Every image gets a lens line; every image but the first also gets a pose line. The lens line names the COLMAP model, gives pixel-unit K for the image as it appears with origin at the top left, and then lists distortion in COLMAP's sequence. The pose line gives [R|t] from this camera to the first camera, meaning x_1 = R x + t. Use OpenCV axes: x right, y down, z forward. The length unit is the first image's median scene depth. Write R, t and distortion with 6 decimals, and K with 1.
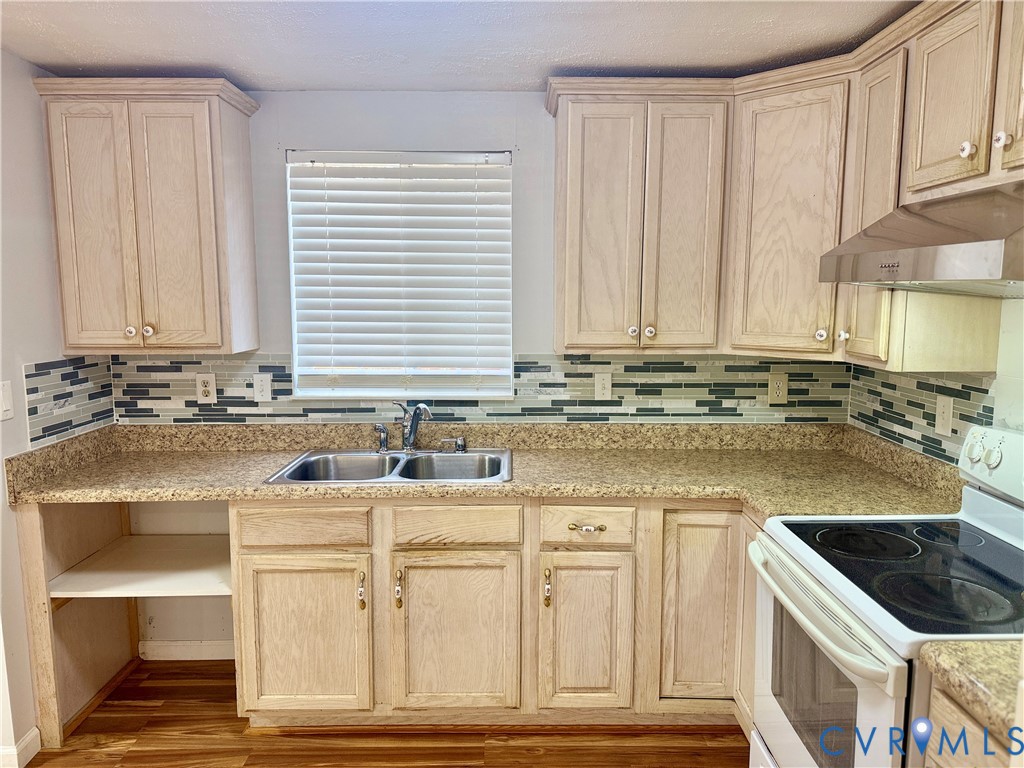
lens RADIAL K [[715.9, 0, 516.1], [0, 715.9, 386.3], [0, 0, 1]] dist [0.110307, -0.168924]
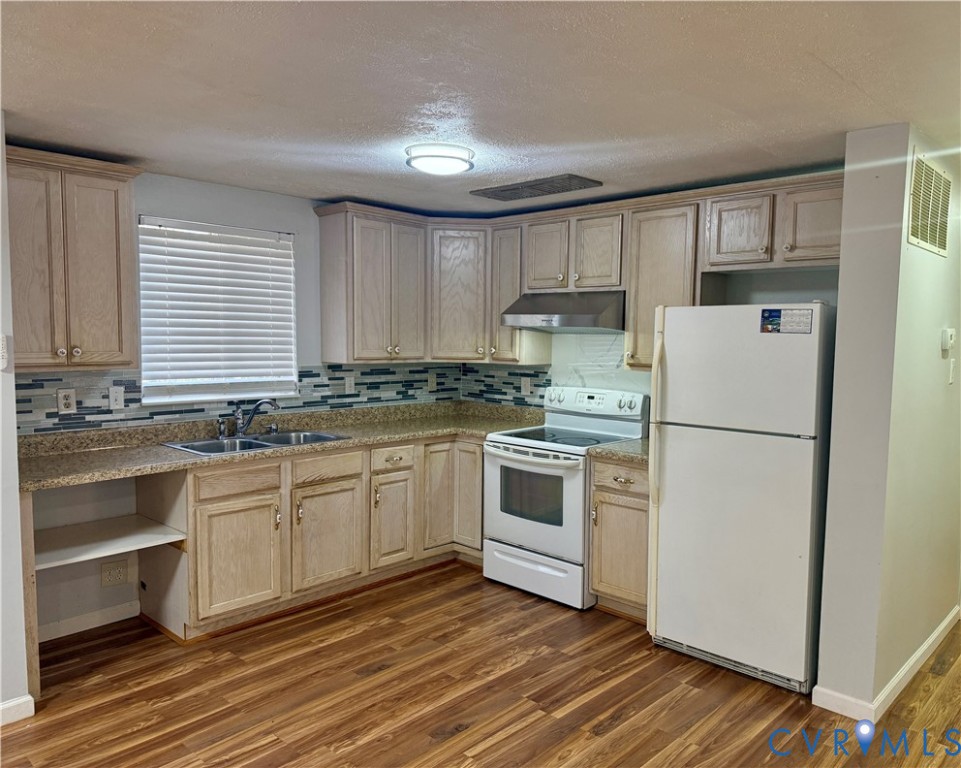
lens RADIAL K [[712.6, 0, 516.3], [0, 712.6, 389.6], [0, 0, 1]] dist [0.128162, -0.224654]
pose [[0.678961, -0.047980, 0.732605, -0.876513], [0.077317, 0.996986, -0.006361, 0.053574], [-0.730092, 0.060961, 0.680624, -0.389152]]
